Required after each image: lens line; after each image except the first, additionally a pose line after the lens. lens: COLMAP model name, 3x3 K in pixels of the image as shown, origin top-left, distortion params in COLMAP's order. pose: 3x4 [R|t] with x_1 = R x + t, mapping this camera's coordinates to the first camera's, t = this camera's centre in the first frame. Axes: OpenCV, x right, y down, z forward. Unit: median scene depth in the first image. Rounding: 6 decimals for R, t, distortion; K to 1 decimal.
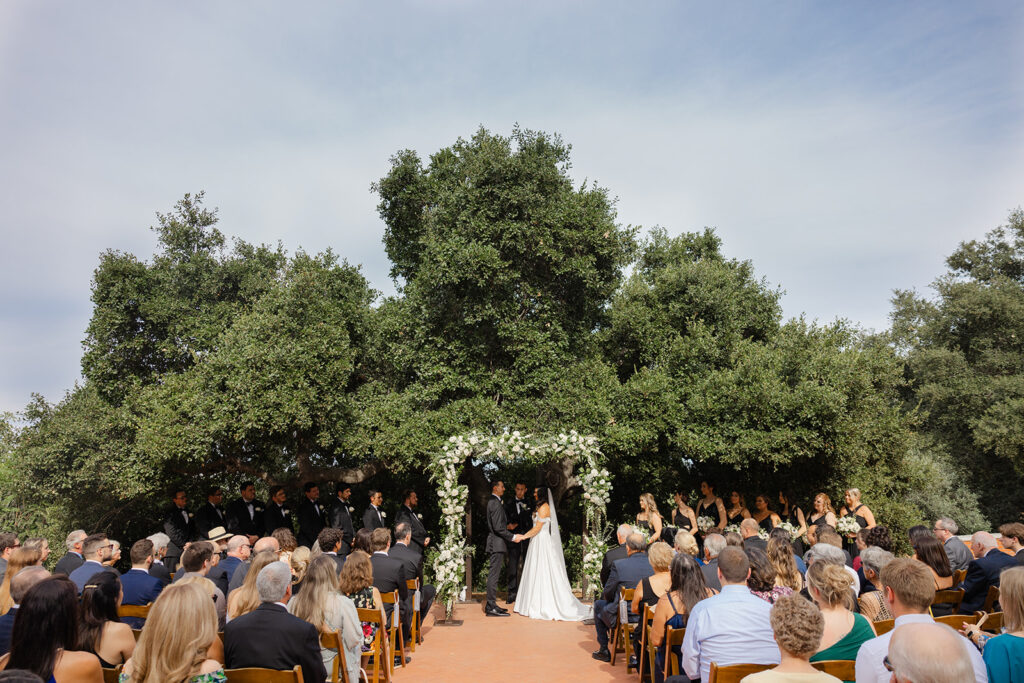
lens RADIAL K [[660.2, 0, 510.9], [0, 660.2, 347.7], [0, 0, 1]] dist [-0.010688, 0.005373]
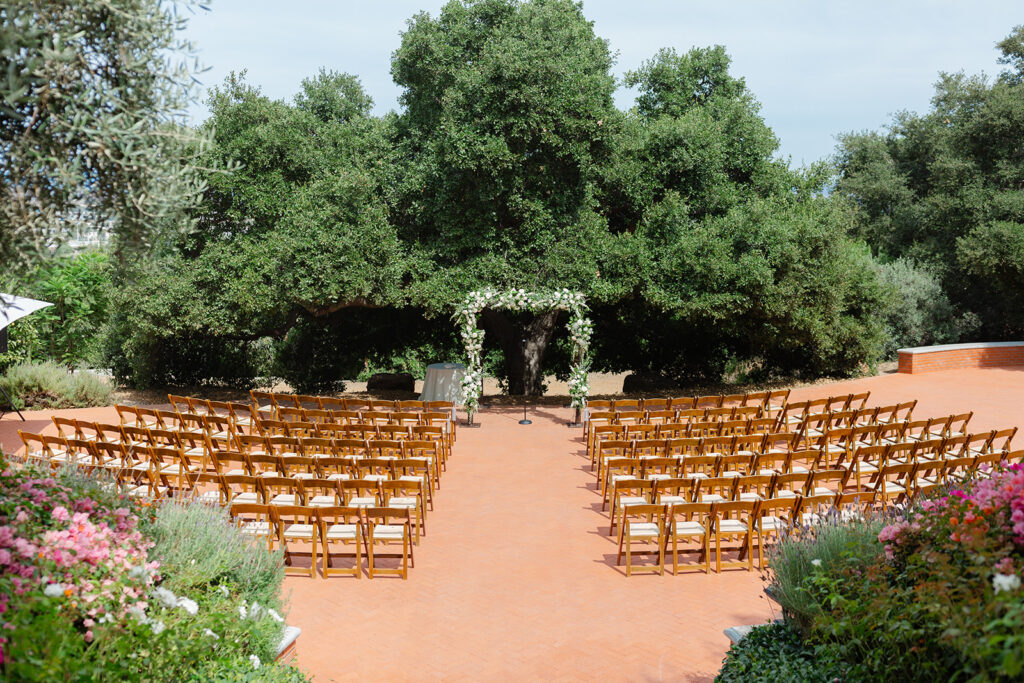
lens RADIAL K [[778.6, 0, 515.6], [0, 778.6, 341.8], [0, 0, 1]] dist [0.007797, 0.003598]
pose [[0.999900, 0.009539, 0.010443, -0.018261], [-0.012325, 0.949858, 0.312437, -0.252995], [-0.006939, -0.312535, 0.949881, -0.483827]]
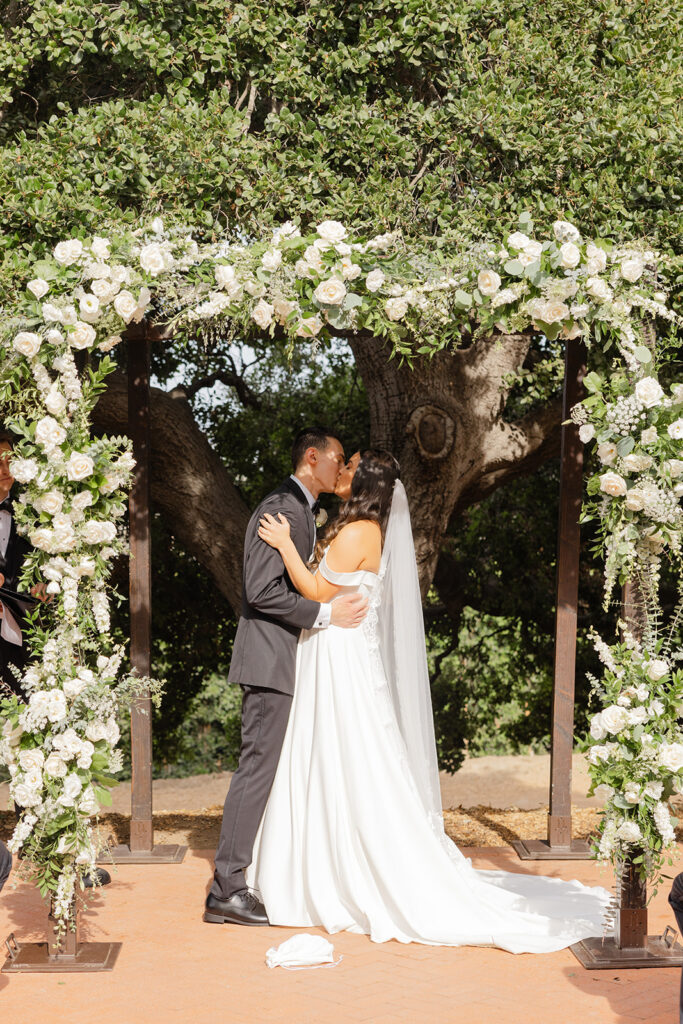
lens RADIAL K [[1939.6, 0, 340.8], [0, 1939.6, 514.9], [0, 0, 1]] dist [0.039773, 0.000000]
pose [[0.999292, 0.007208, 0.036918, -0.013838], [-0.015439, 0.973581, 0.227821, 0.069201], [-0.034301, -0.228230, 0.973003, 0.282324]]
